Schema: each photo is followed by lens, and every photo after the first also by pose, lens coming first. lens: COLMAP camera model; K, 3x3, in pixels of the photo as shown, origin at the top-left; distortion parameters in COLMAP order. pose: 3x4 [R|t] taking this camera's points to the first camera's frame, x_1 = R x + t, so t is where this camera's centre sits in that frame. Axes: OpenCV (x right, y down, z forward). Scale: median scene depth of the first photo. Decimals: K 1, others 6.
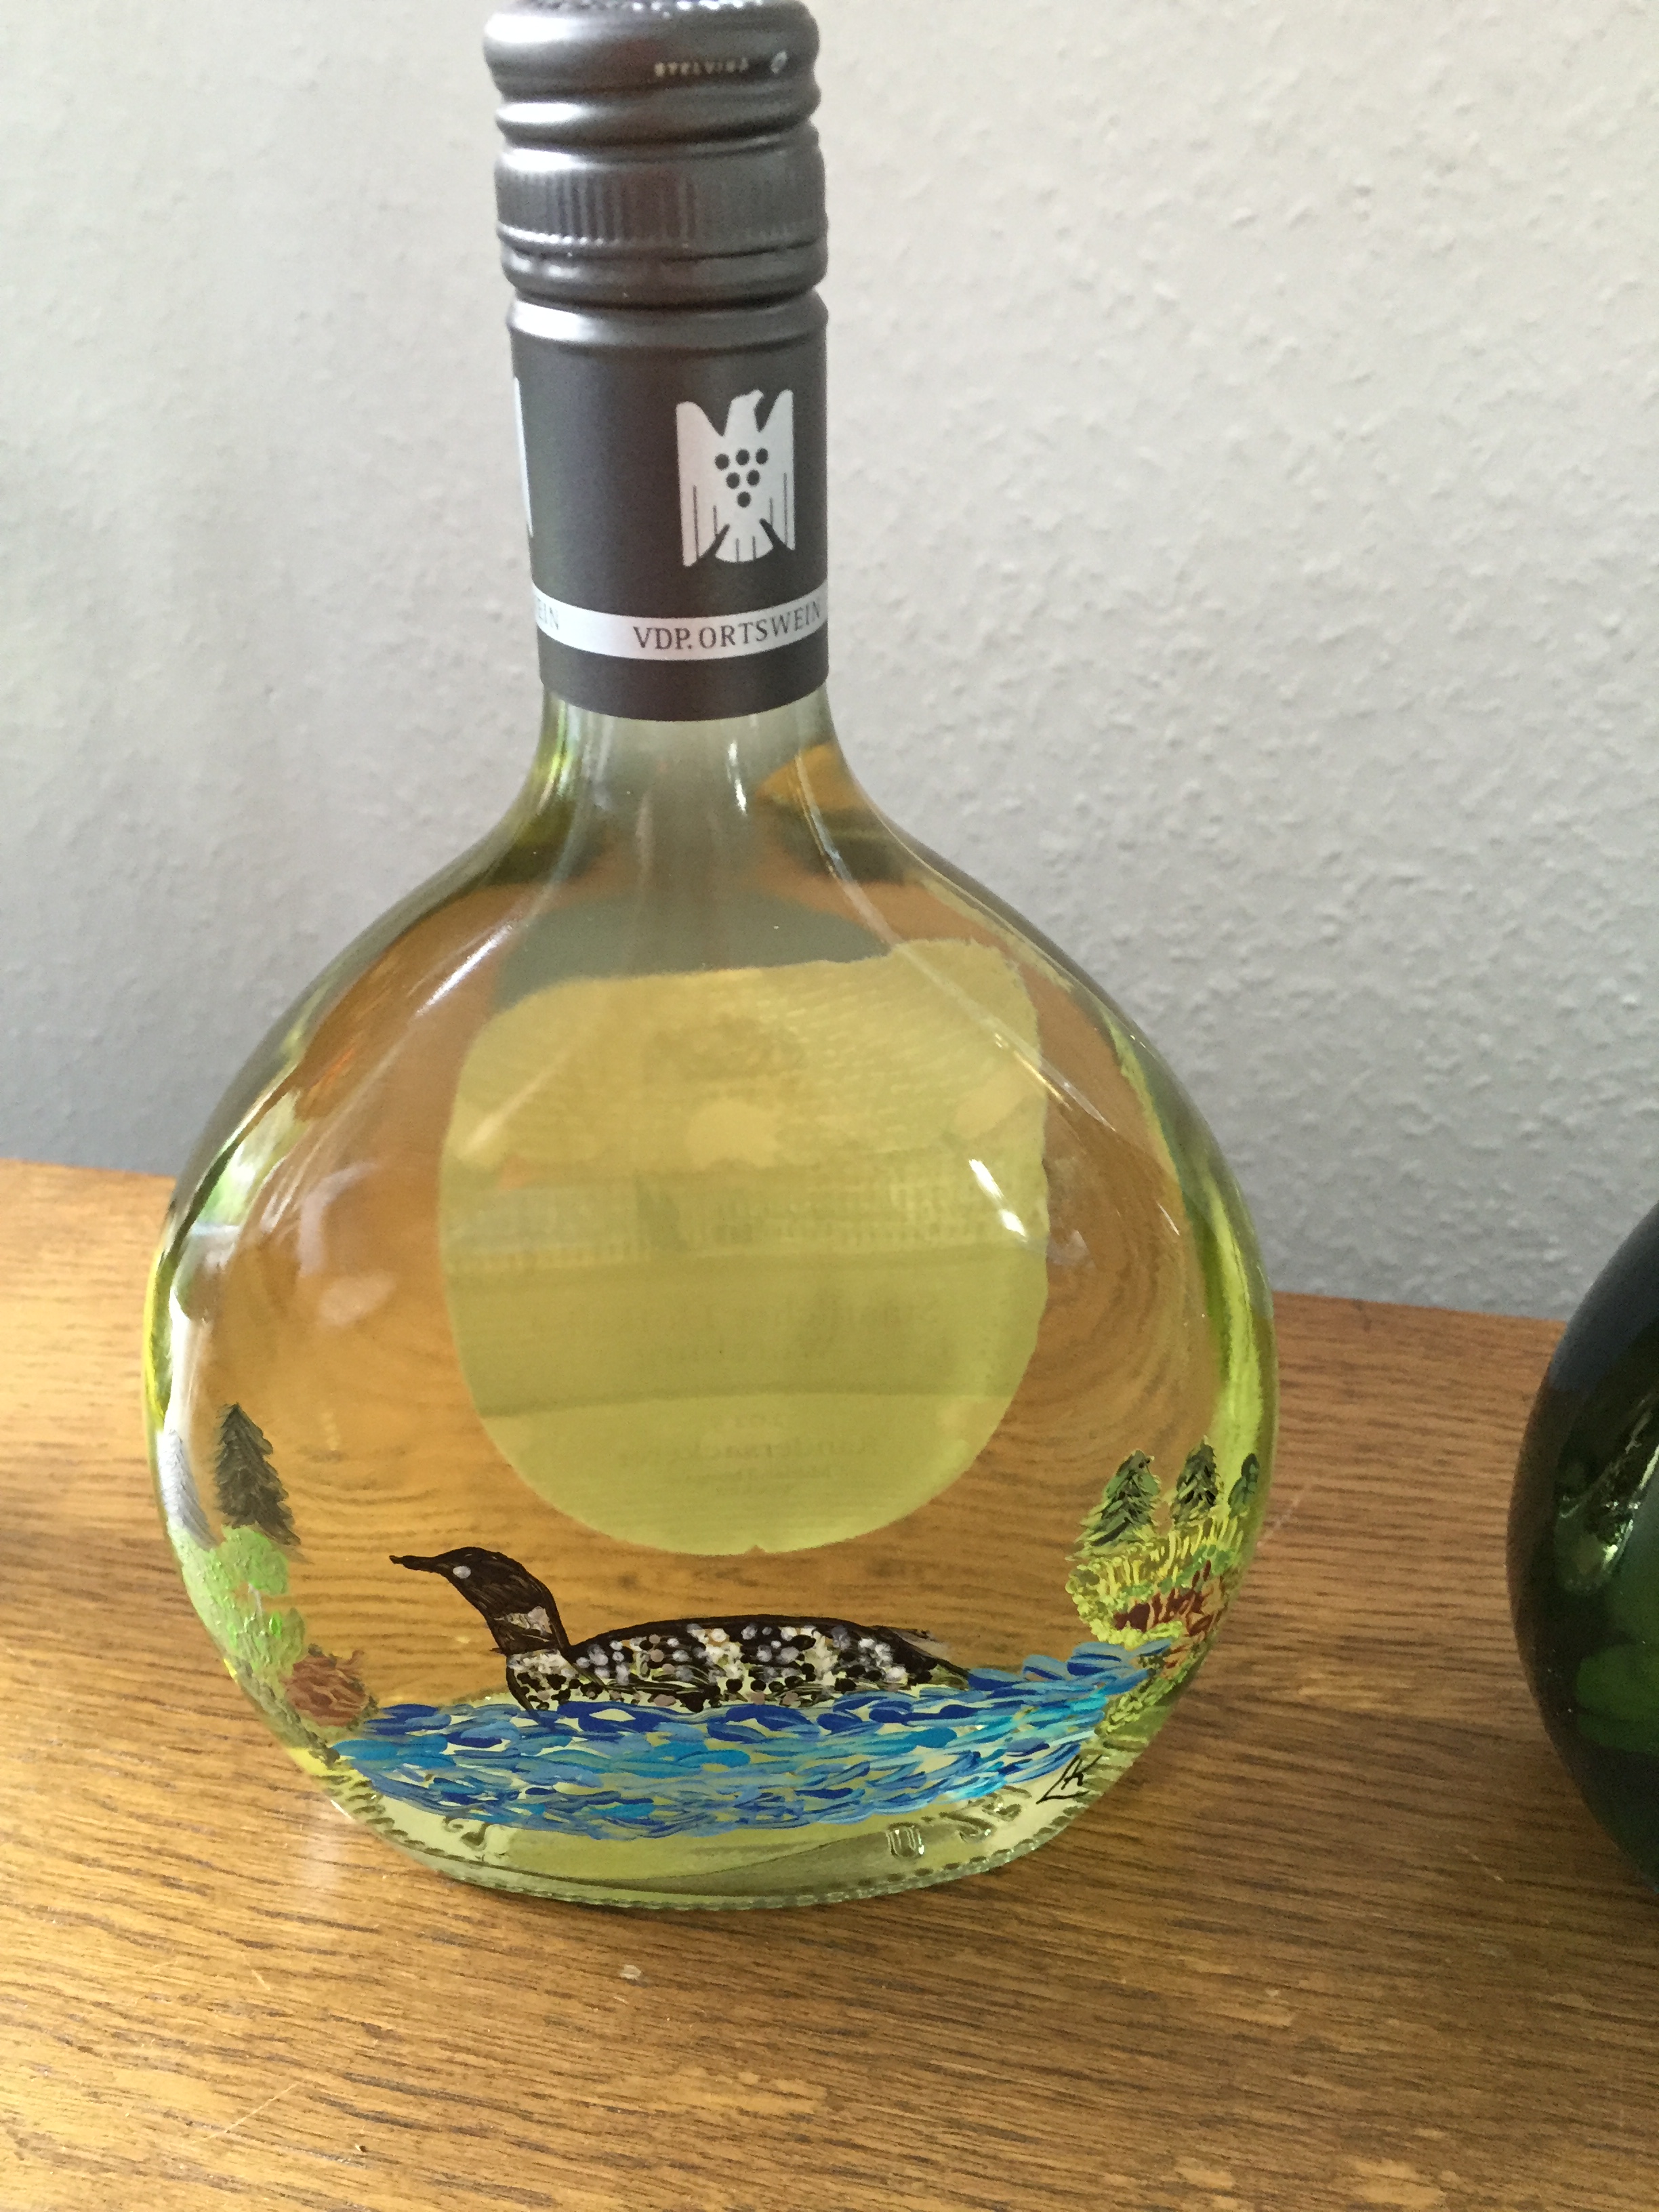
lens RADIAL K [[1930.6, 0, 846.6], [0, 1930.6, 1106.3], [0, 0, 1]] dist [0.074838, -0.117571]
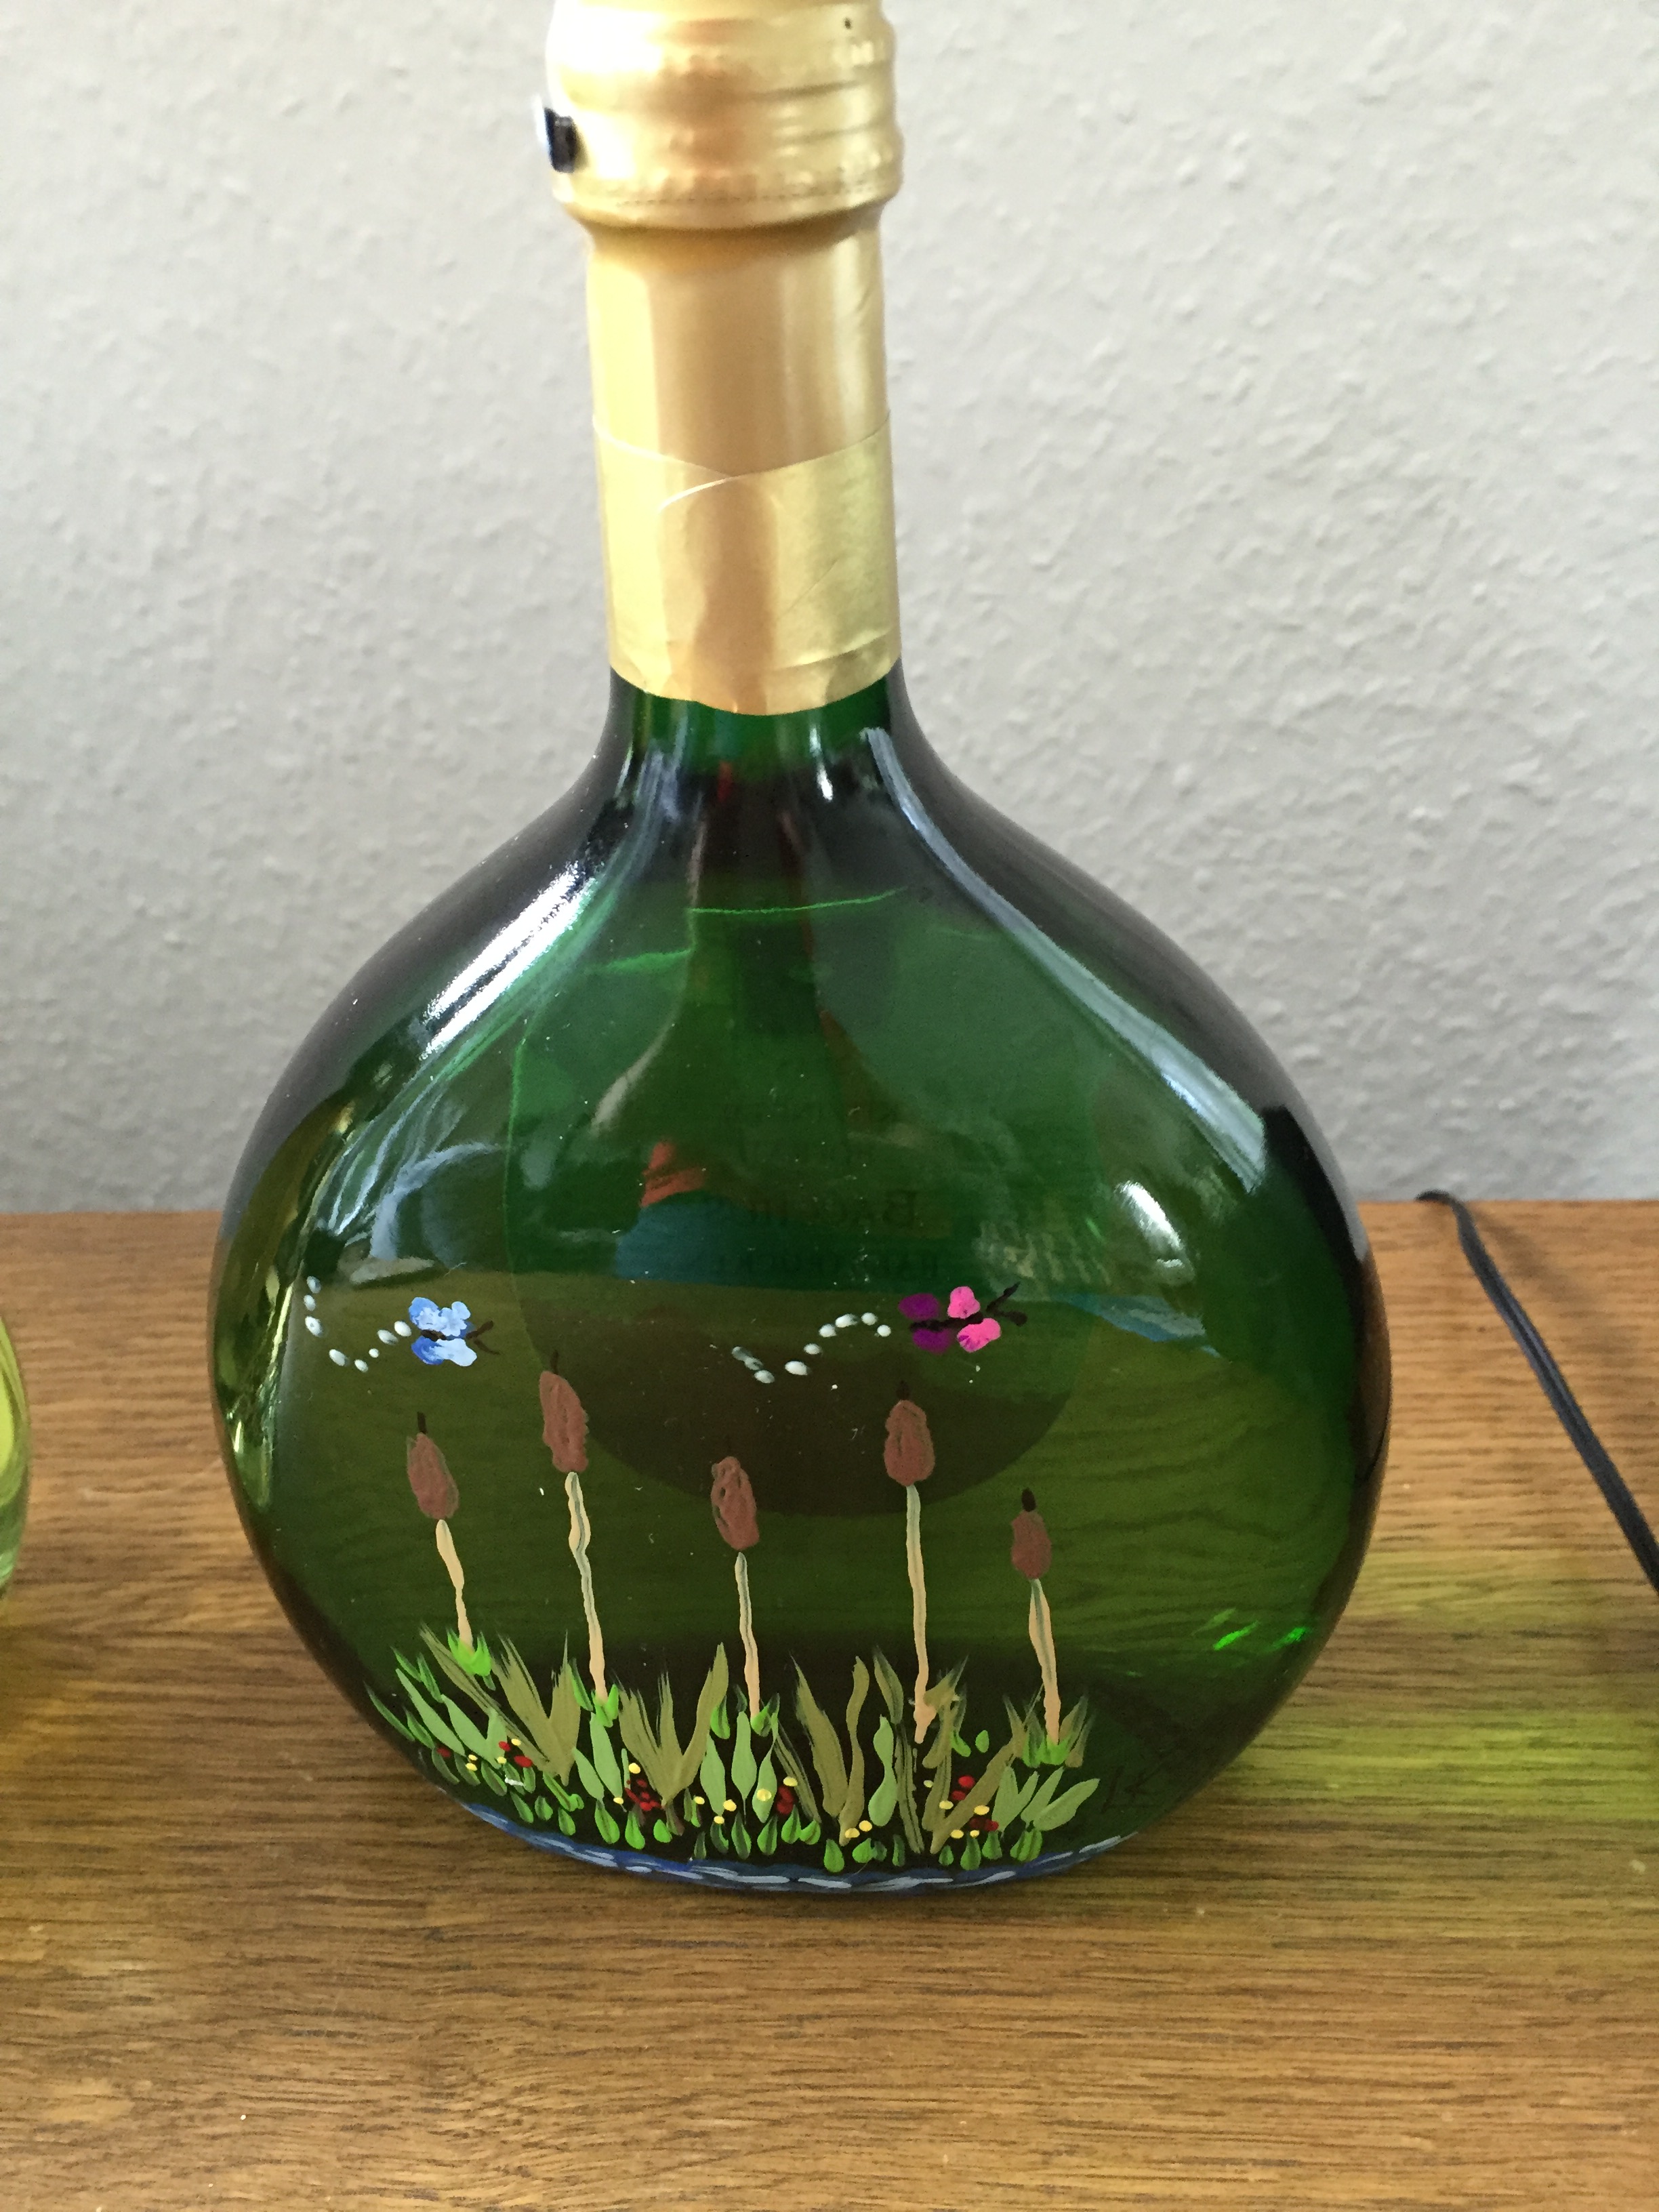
lens RADIAL K [[1939.2, 0, 809.2], [0, 1939.2, 1106.9], [0, 0, 1]] dist [0.068868, -0.116900]
pose [[0.987866, -0.105349, 0.114120, 0.550270], [0.099089, 0.993315, 0.059222, 0.011680], [-0.119596, -0.047196, 0.991700, -0.032485]]
